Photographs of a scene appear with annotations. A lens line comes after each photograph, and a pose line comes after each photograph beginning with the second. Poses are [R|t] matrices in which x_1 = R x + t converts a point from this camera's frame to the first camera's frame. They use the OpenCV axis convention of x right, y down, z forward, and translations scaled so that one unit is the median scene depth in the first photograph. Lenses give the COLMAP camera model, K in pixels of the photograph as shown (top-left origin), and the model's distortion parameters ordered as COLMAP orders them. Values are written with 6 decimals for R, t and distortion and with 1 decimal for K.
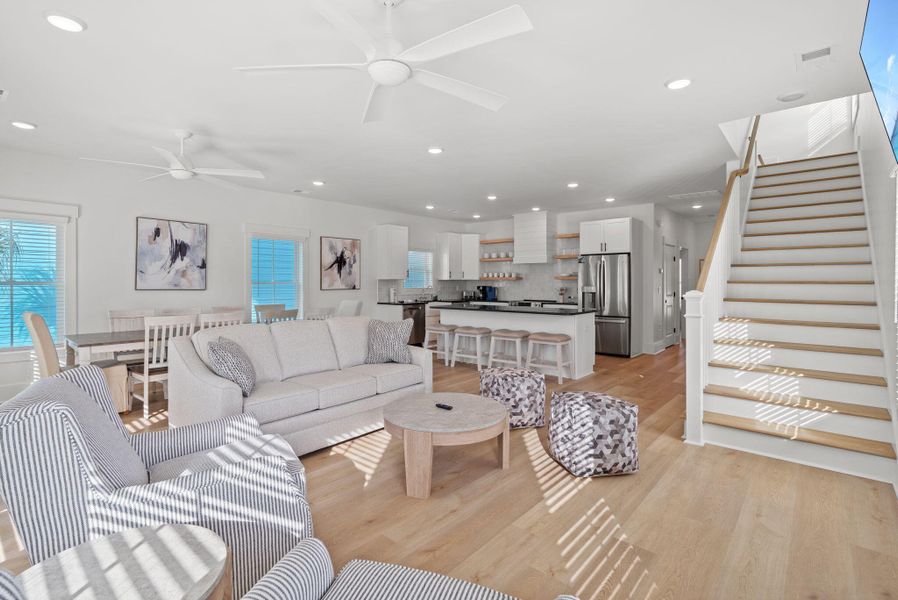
lens RADIAL K [[432.7, 0, 447.0], [0, 432.7, 281.1], [0, 0, 1]] dist [-0.002408, 0.000091]
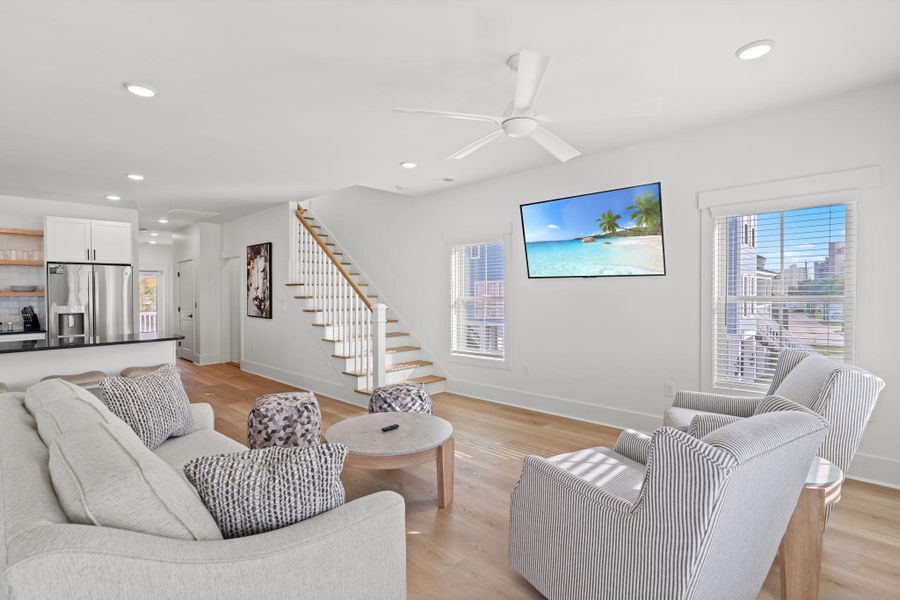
lens RADIAL K [[424.6, 0, 449.8], [0, 424.6, 304.0], [0, 0, 1]] dist [-0.004411, 0.000349]
pose [[0.029537, -0.020431, 0.999355, -0.374904], [0.004694, 0.999783, 0.020301, -0.002371], [-0.999553, 0.004091, 0.029626, 0.330898]]
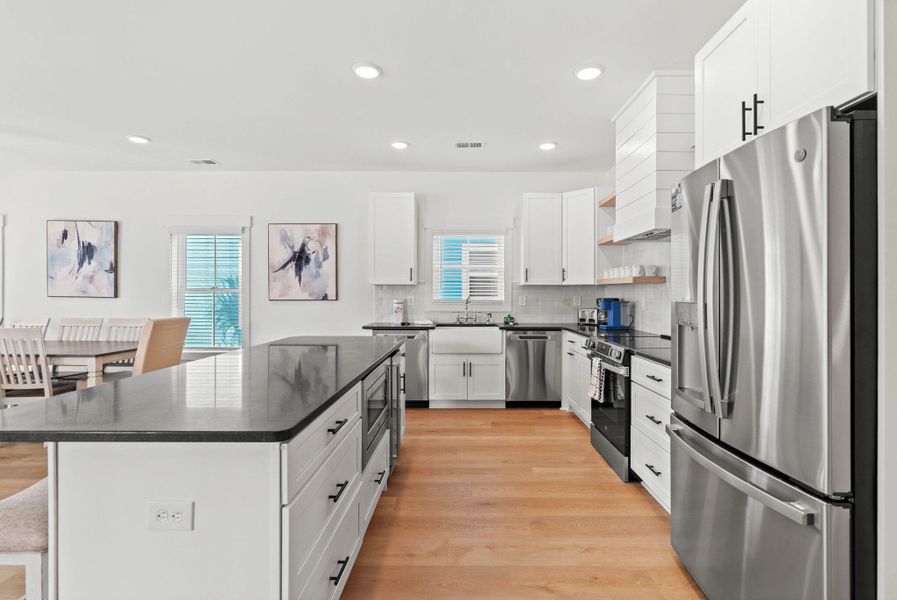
lens RADIAL K [[434.5, 0, 459.9], [0, 434.5, 292.0], [0, 0, 1]] dist [-0.005247, -0.000248]
pose [[0.652591, 0.001522, -0.757709, 0.421227], [-0.001650, 0.999998, 0.000588, 0.005739], [0.757708, 0.000866, 0.652593, 0.743639]]
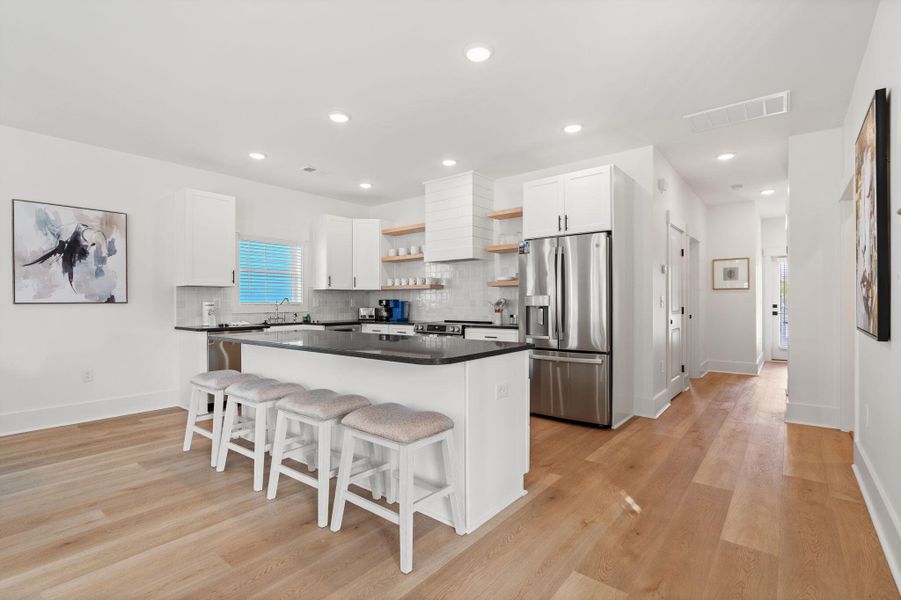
lens RADIAL K [[425.0, 0, 450.3], [0, 425.0, 304.0], [0, 0, 1]] dist [-0.004411, 0.000349]
pose [[0.999483, -0.004467, 0.031838, 0.199465], [0.004315, 0.999979, 0.004859, 0.019521], [-0.031859, -0.004719, 0.999481, 0.463225]]
